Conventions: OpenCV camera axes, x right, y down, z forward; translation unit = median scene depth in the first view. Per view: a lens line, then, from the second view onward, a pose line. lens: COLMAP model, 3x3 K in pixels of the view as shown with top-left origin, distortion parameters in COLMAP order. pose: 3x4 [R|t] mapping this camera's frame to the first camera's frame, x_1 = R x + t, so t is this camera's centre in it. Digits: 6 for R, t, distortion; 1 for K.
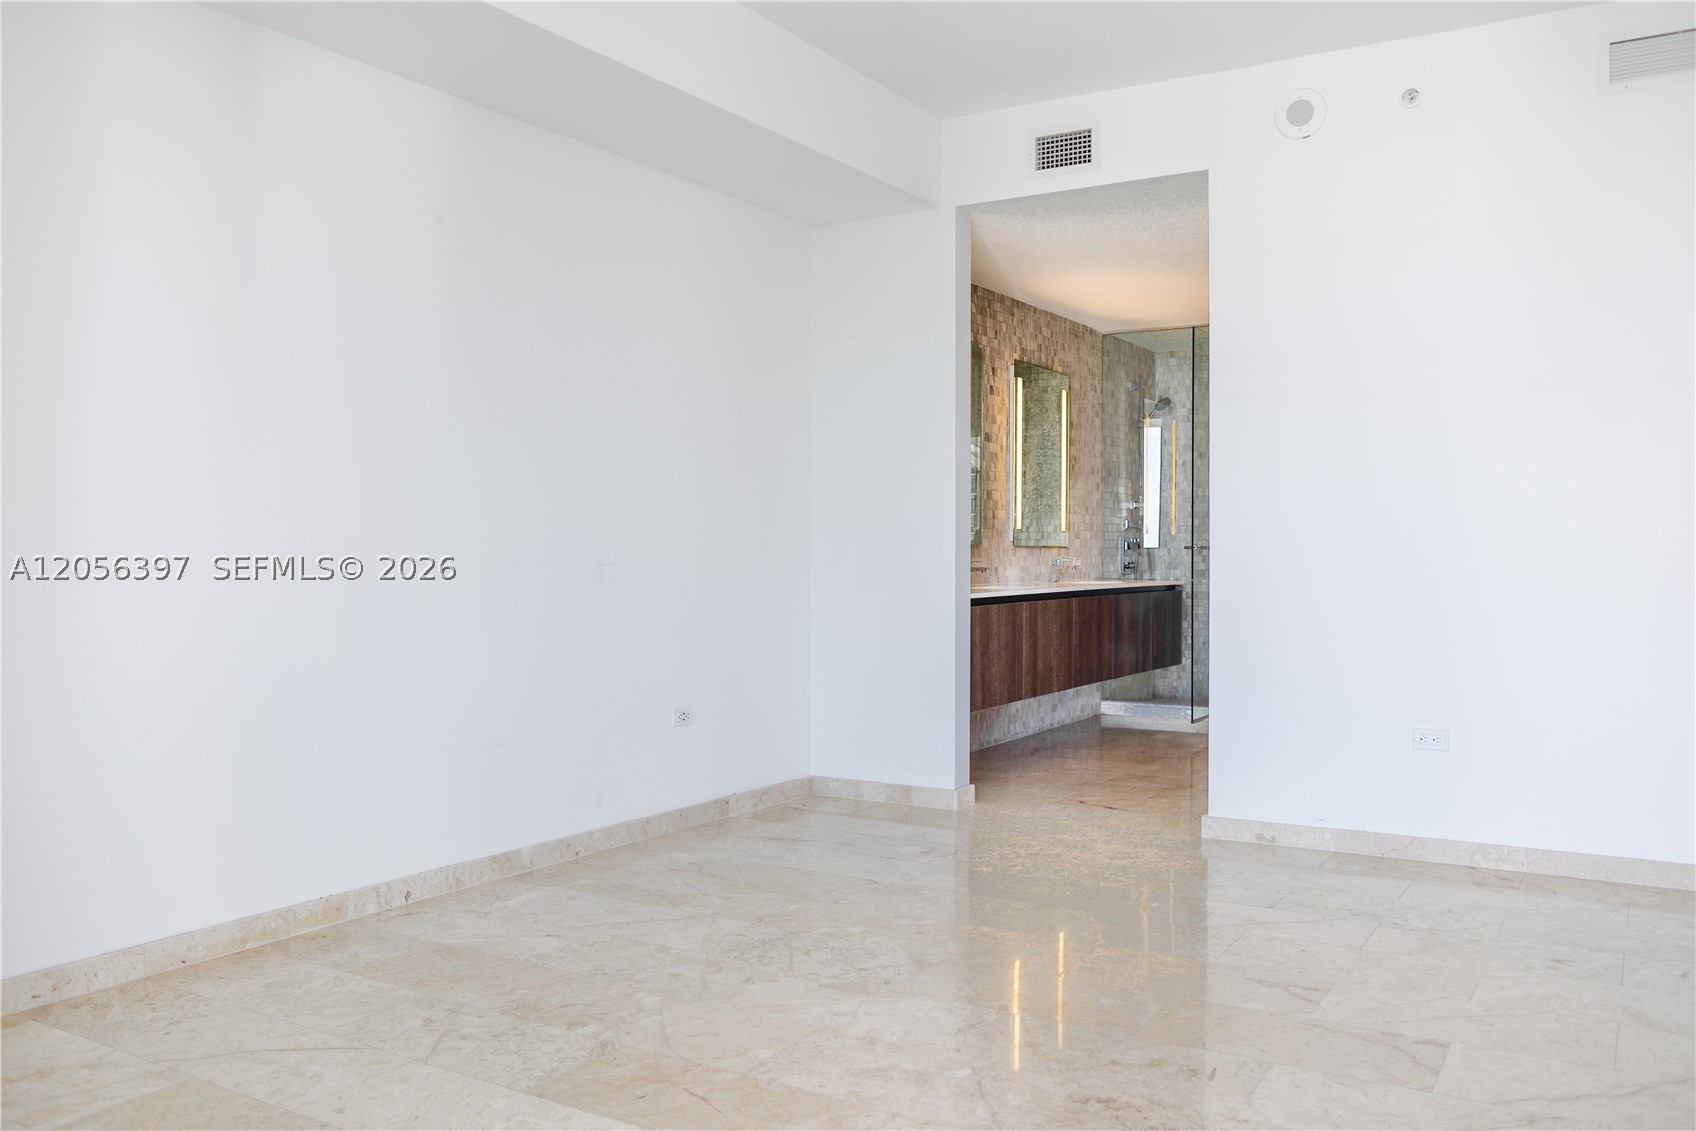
lens RADIAL K [[1359.6, 0, 826.1], [0, 1359.6, 560.4], [0, 0, 1]] dist [-0.057779, 0.016689]
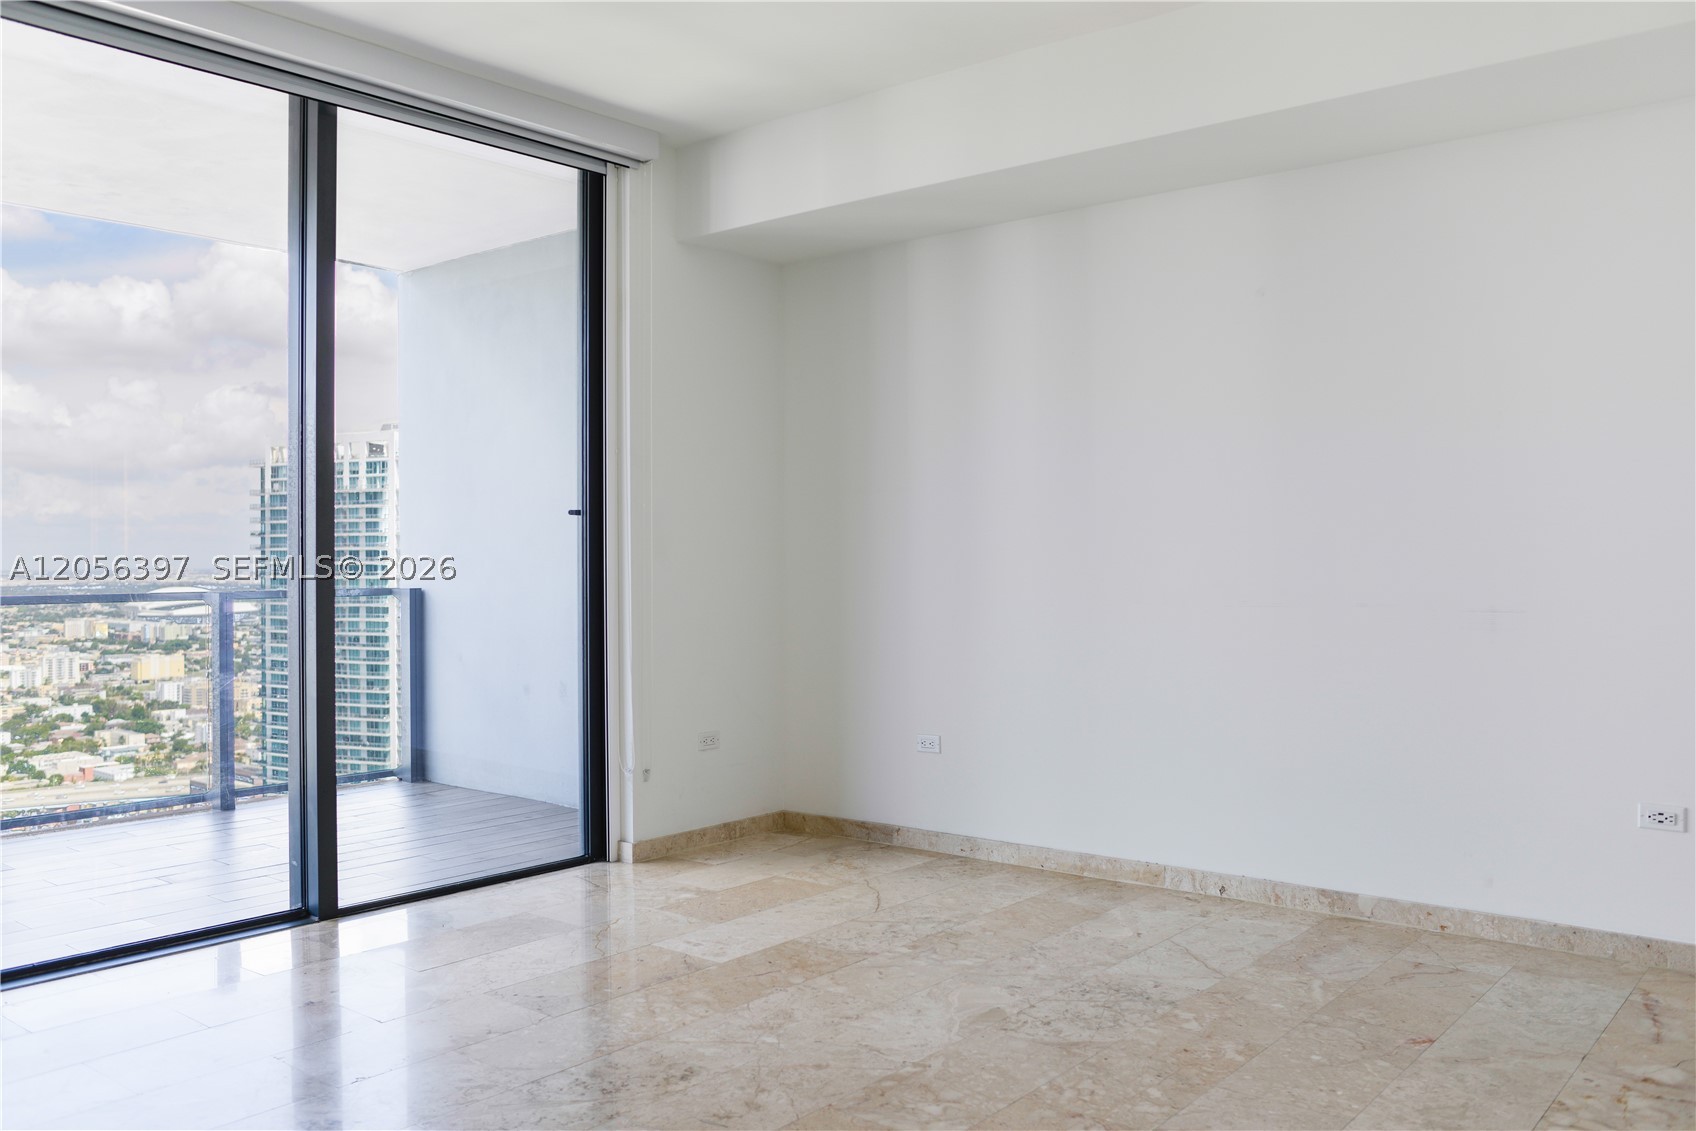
lens RADIAL K [[1359.6, 0, 859.5], [0, 1359.6, 545.9], [0, 0, 1]] dist [-0.057779, 0.016689]
pose [[-0.123064, -0.008903, -0.992359, 1.061385], [-0.006347, 0.999946, -0.008184, -0.041296], [0.992378, 0.005292, -0.123114, 1.010266]]
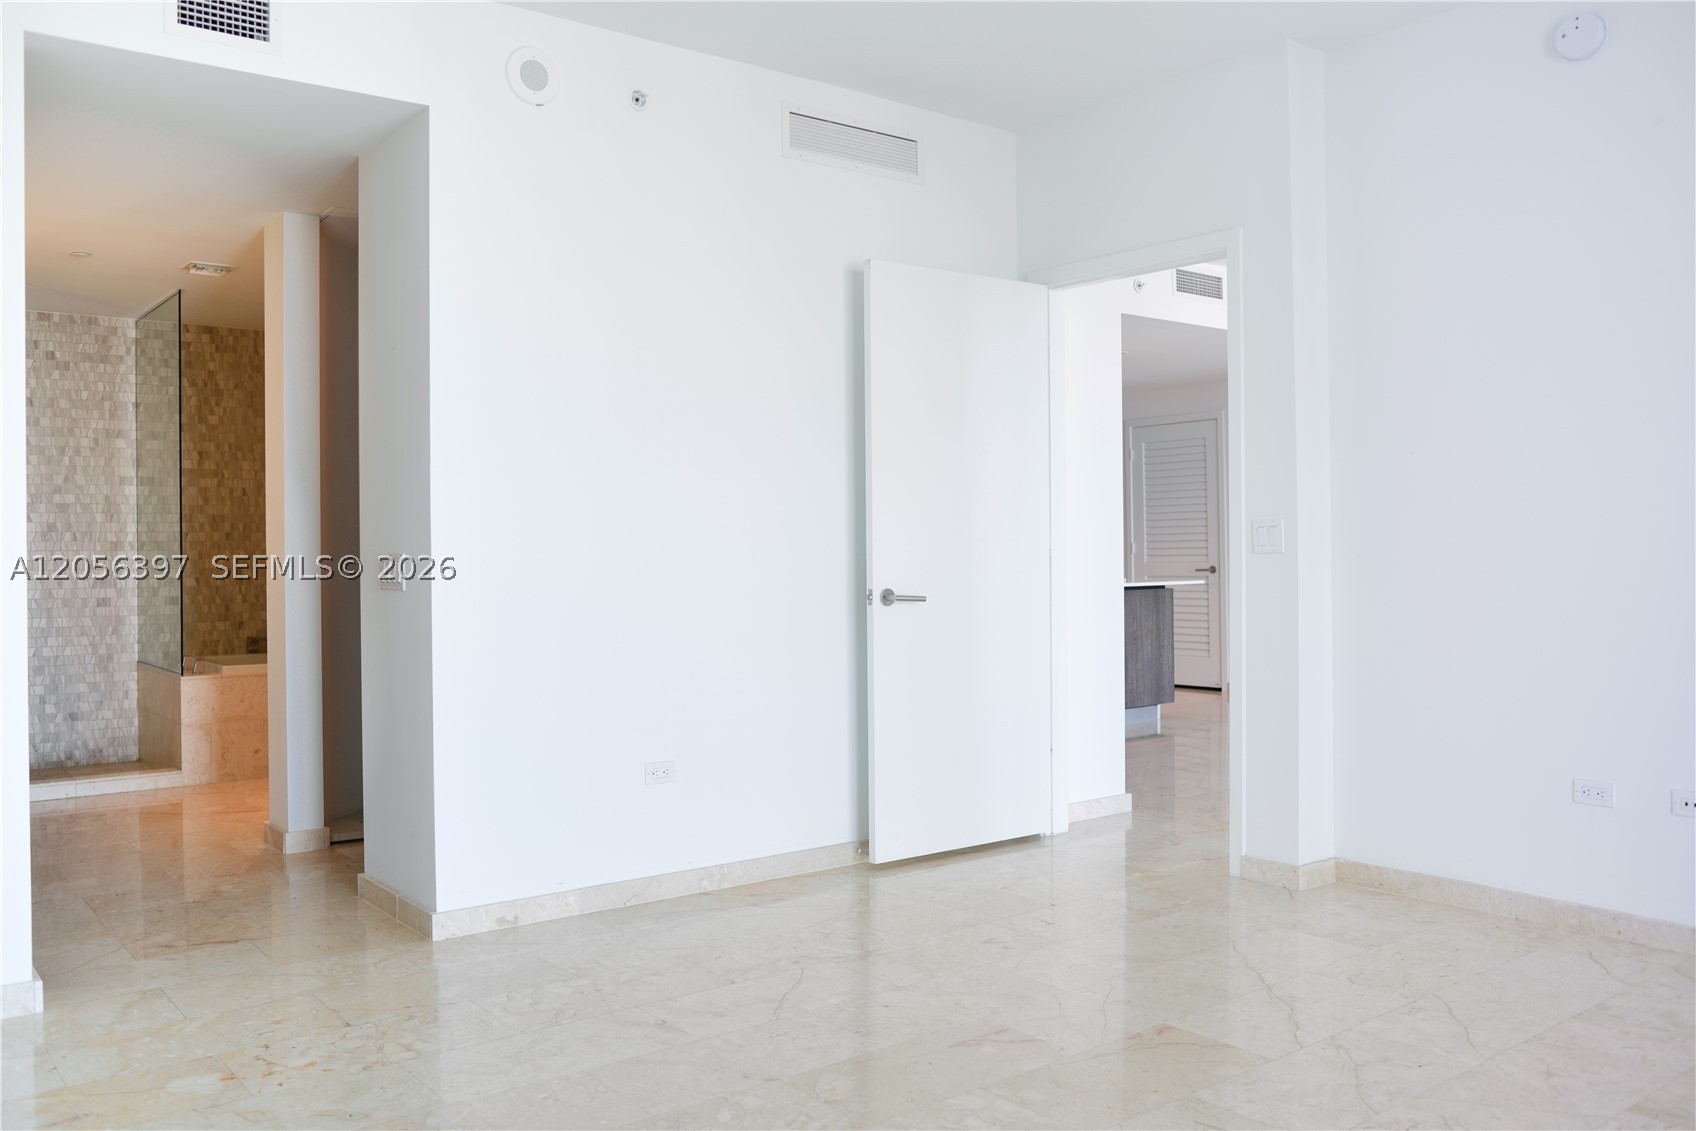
lens RADIAL K [[1359.6, 0, 853.8], [0, 1359.6, 557.9], [0, 0, 1]] dist [-0.057779, 0.016689]
pose [[0.333890, -0.007071, 0.942585, -0.578644], [0.016440, 0.999863, 0.001678, -0.027262], [-0.942469, 0.014936, 0.333961, 0.746660]]
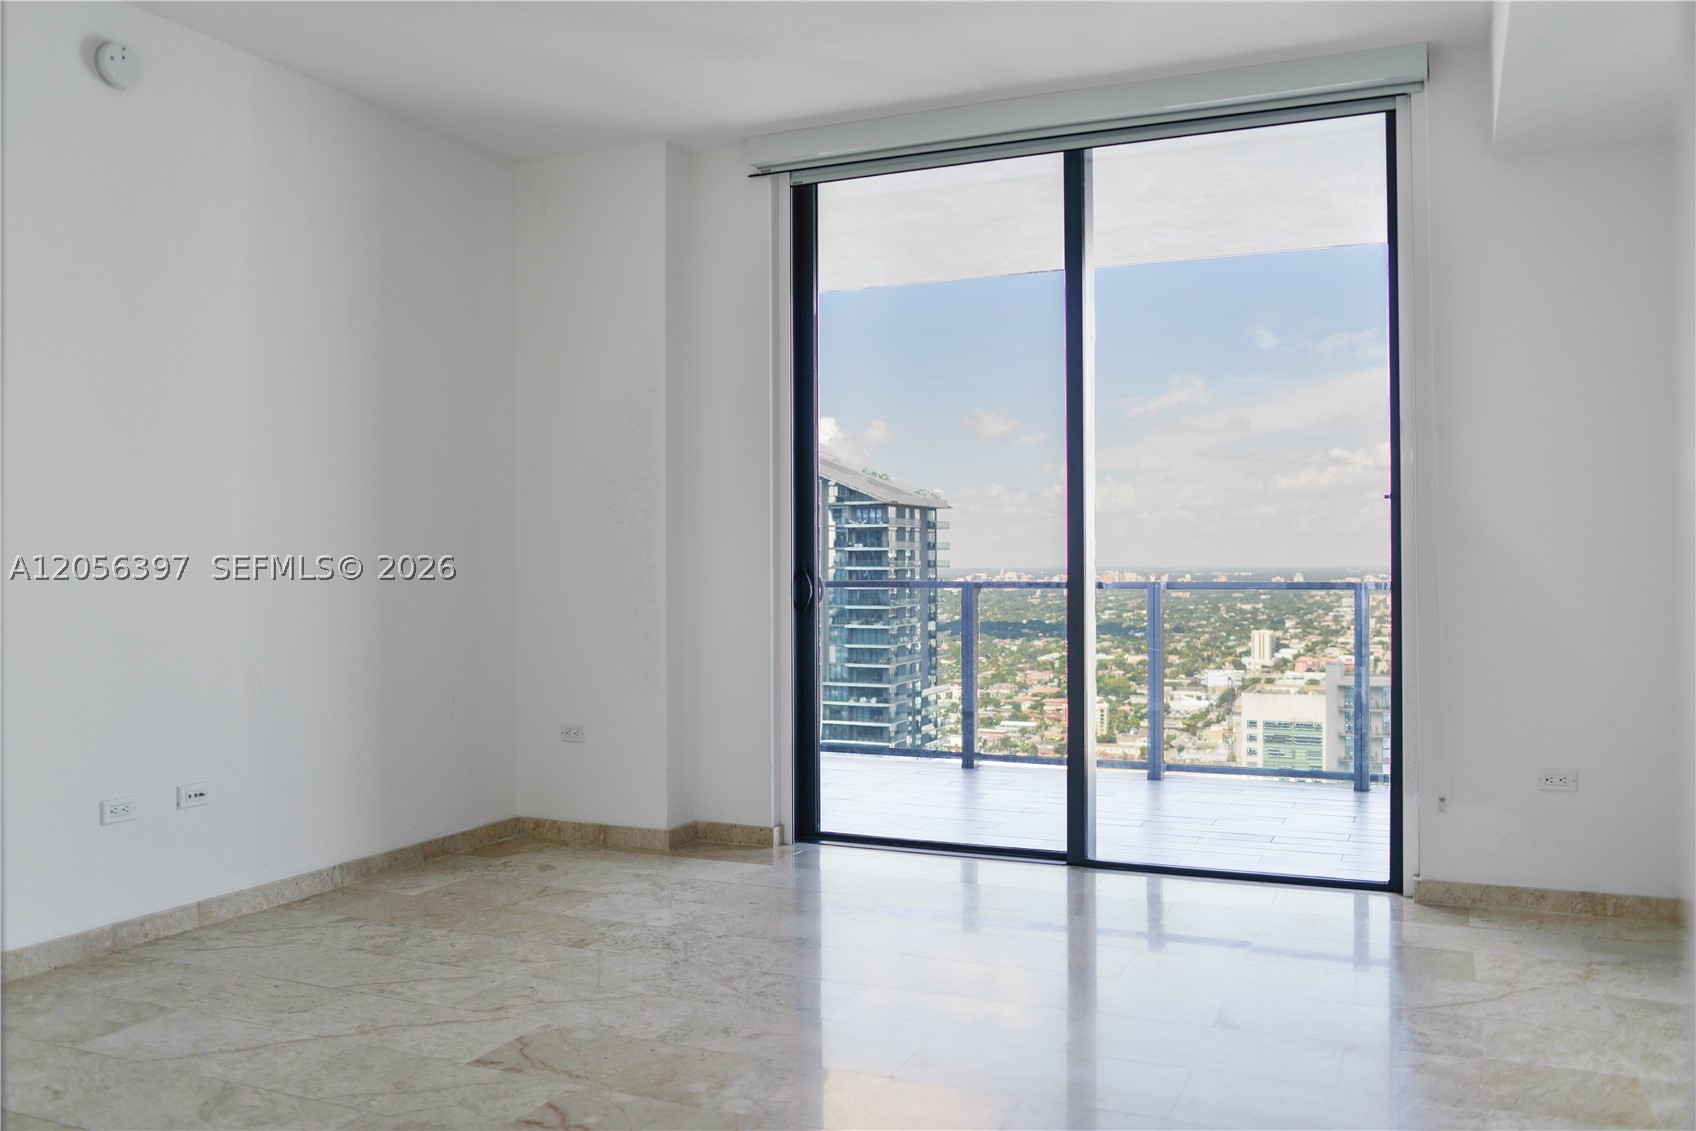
lens RADIAL K [[1359.6, 0, 836.7], [0, 1359.6, 572.4], [0, 0, 1]] dist [-0.057779, 0.016689]
pose [[-0.989546, 0.005475, -0.144110, 0.285159], [0.002938, 0.999837, 0.017808, -0.039850], [0.144184, 0.017199, -0.989401, 1.806185]]
